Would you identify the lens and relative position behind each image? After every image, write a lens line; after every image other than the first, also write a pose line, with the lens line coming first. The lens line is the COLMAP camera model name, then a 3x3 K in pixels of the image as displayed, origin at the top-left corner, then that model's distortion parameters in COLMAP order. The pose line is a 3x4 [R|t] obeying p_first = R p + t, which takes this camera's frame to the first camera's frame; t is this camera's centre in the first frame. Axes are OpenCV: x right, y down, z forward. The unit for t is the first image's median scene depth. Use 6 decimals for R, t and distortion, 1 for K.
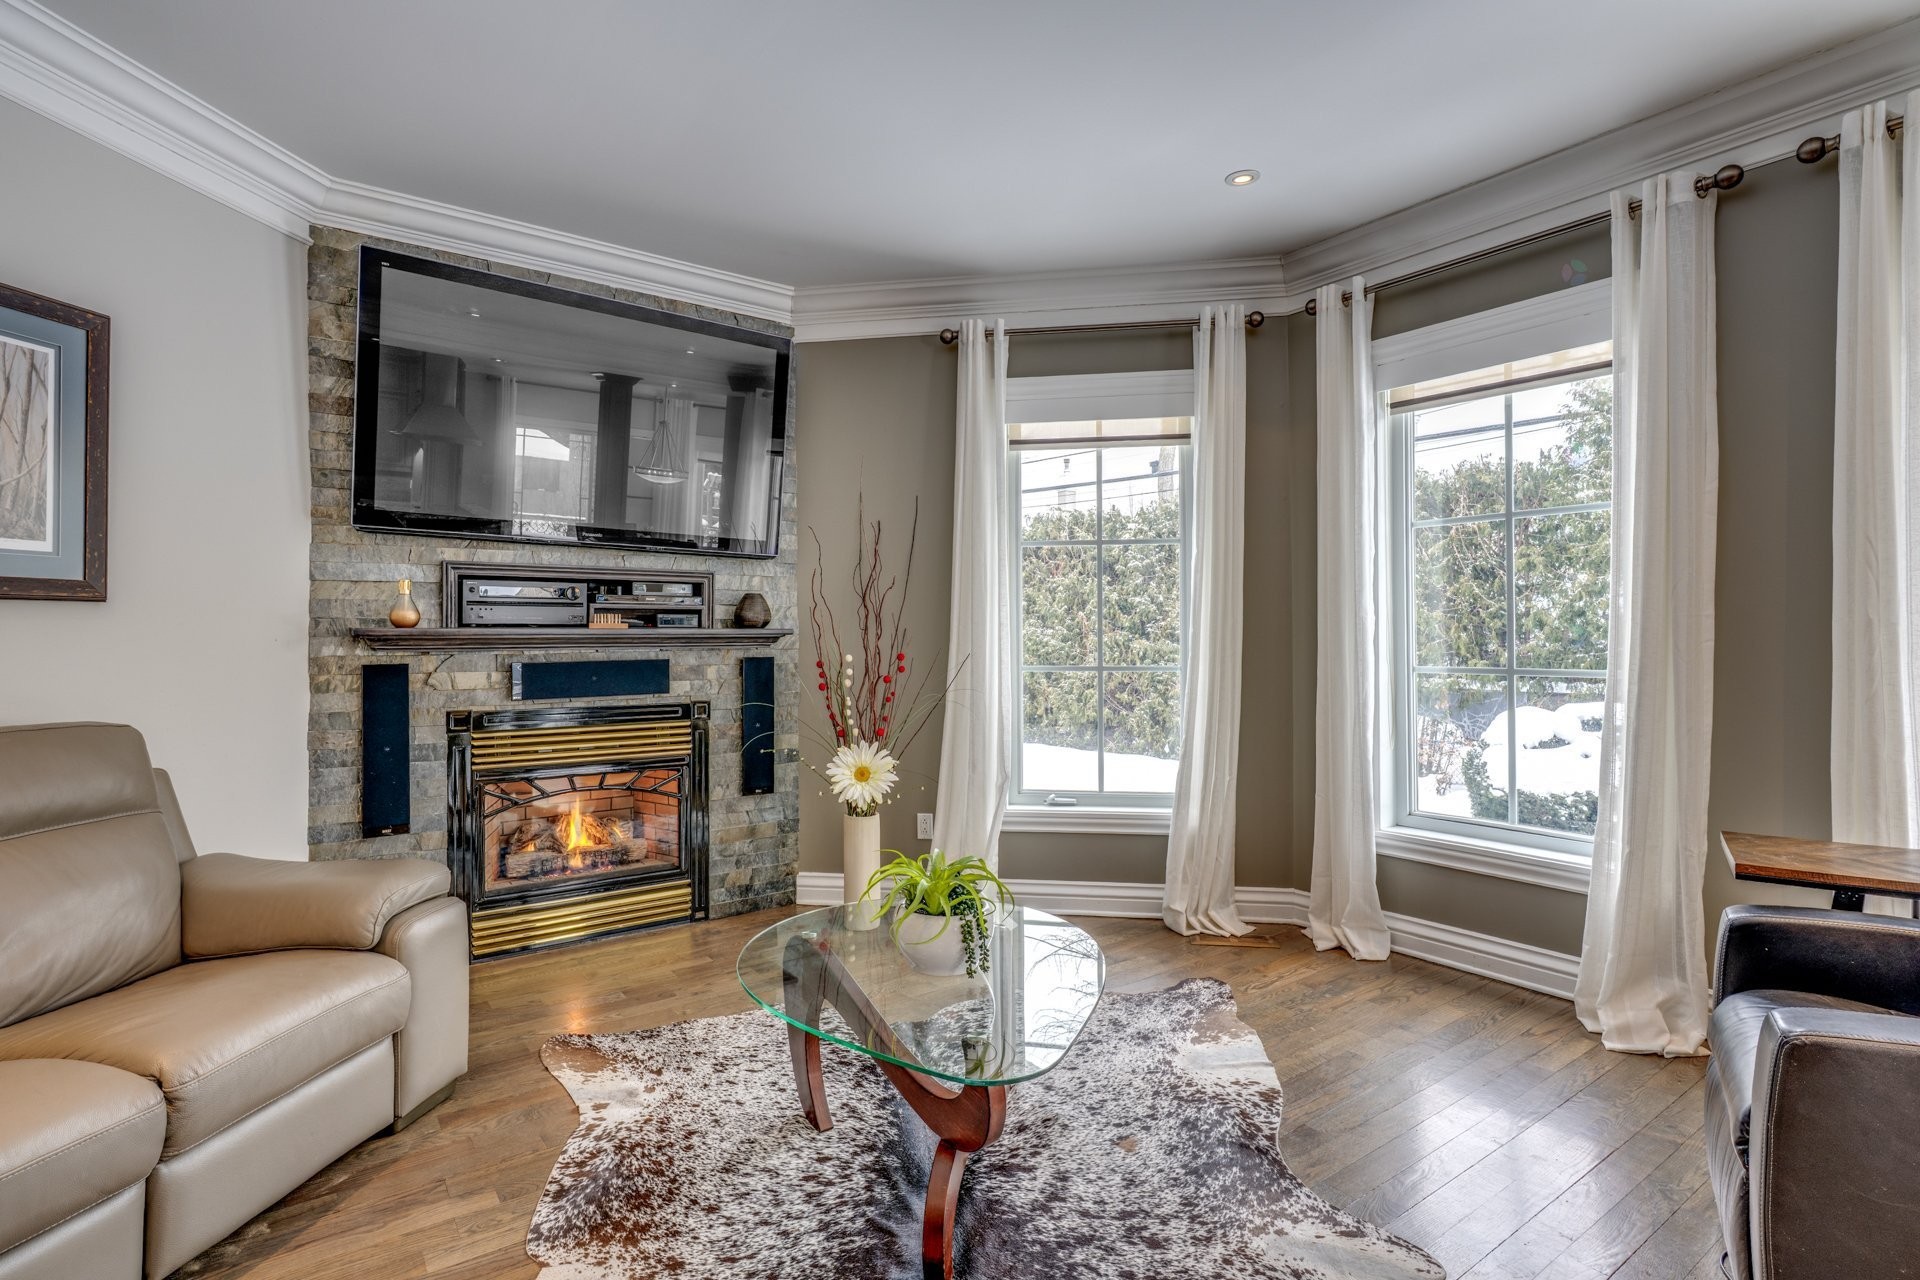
lens RADIAL K [[937.5, 0, 950.6], [0, 937.5, 618.1], [0, 0, 1]] dist [0.000582, 0.002146]
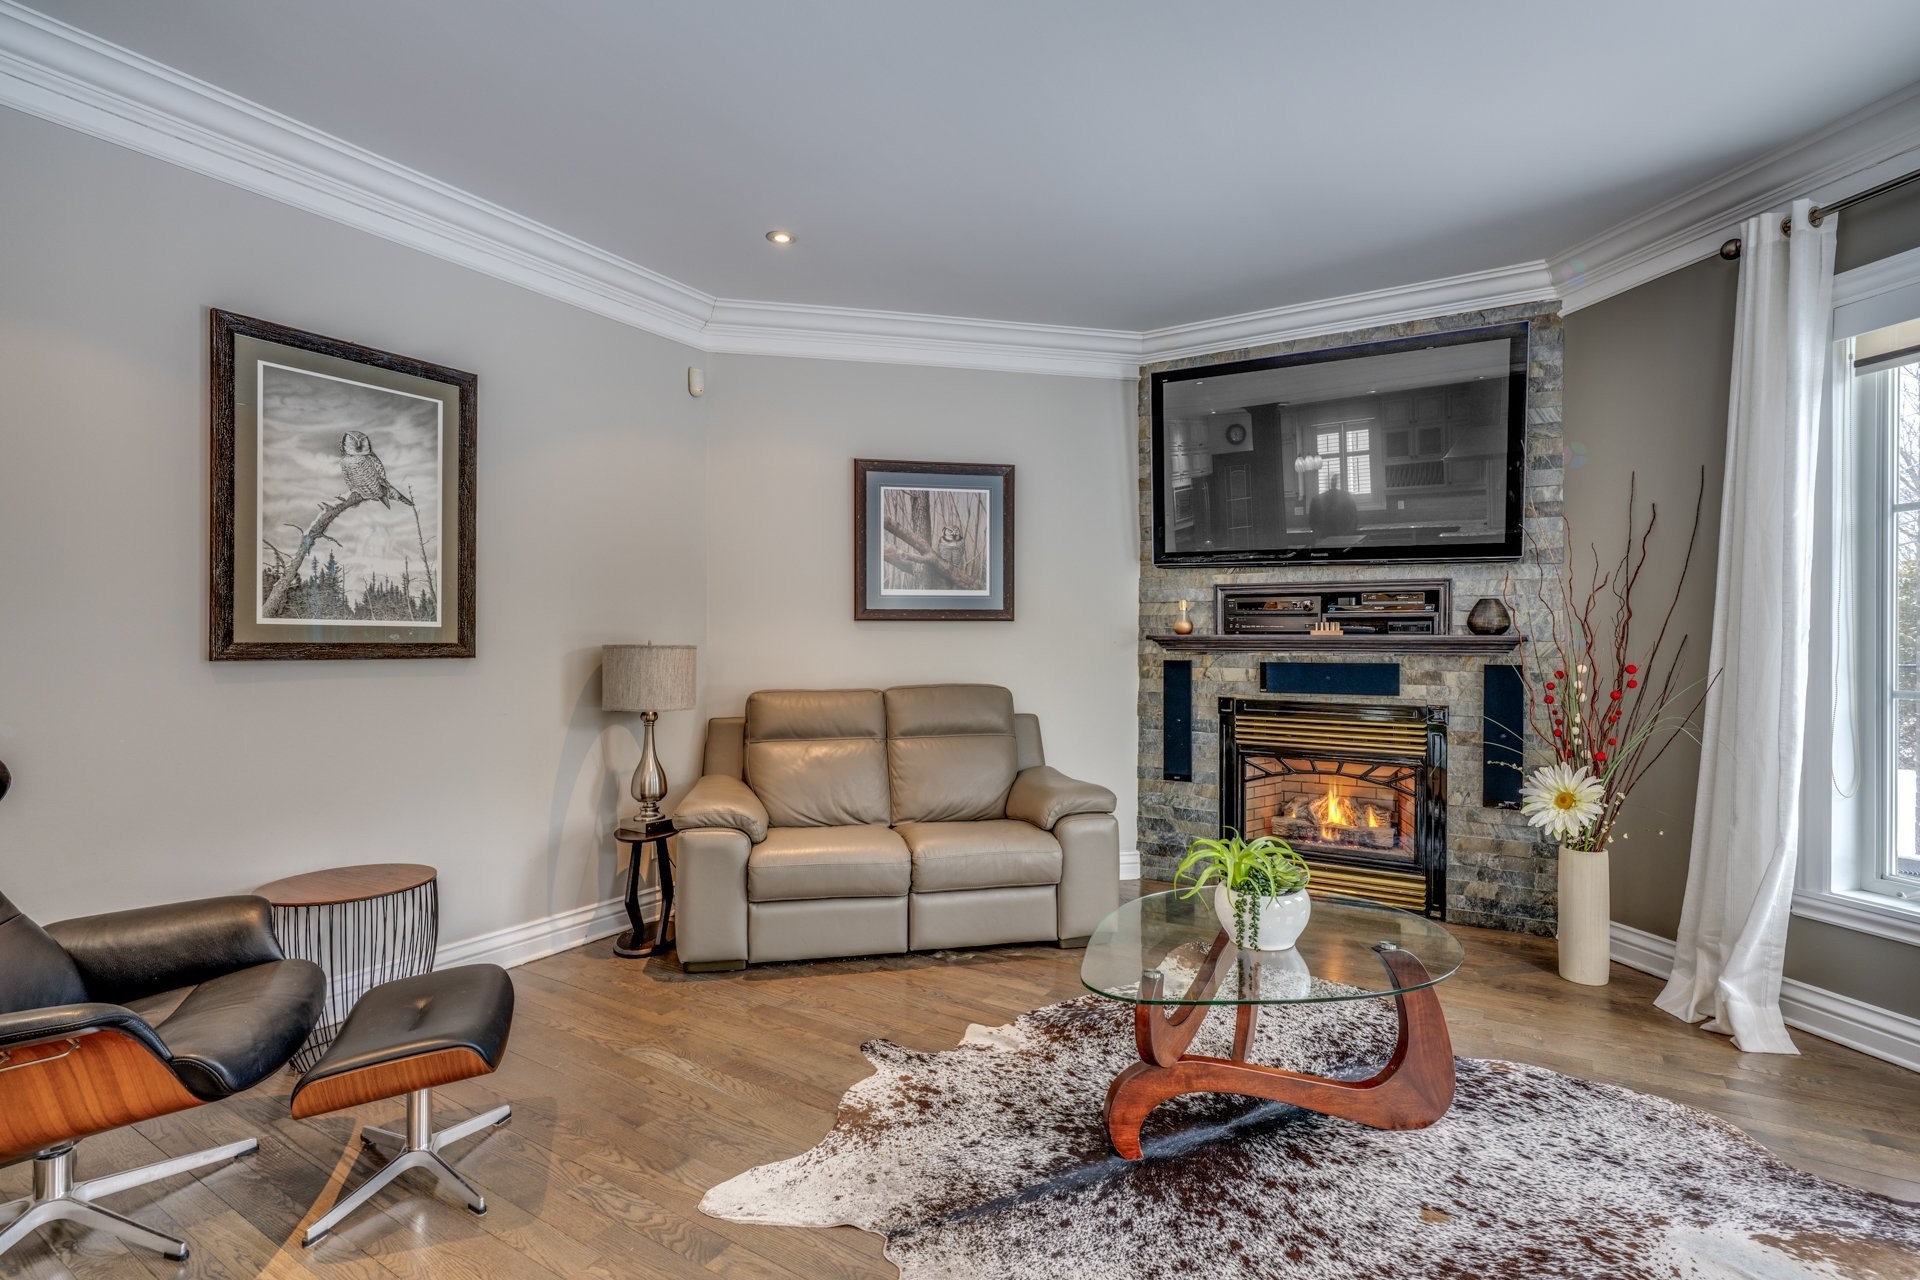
lens RADIAL K [[908.1, 0, 964.1], [0, 908.1, 634.1], [0, 0, 1]] dist [-0.001054, 0.002348]
pose [[0.381233, -0.000757, -0.924479, 0.517787], [0.011693, 0.999924, 0.004003, 0.000266], [0.924405, -0.012336, 0.381213, 0.168508]]
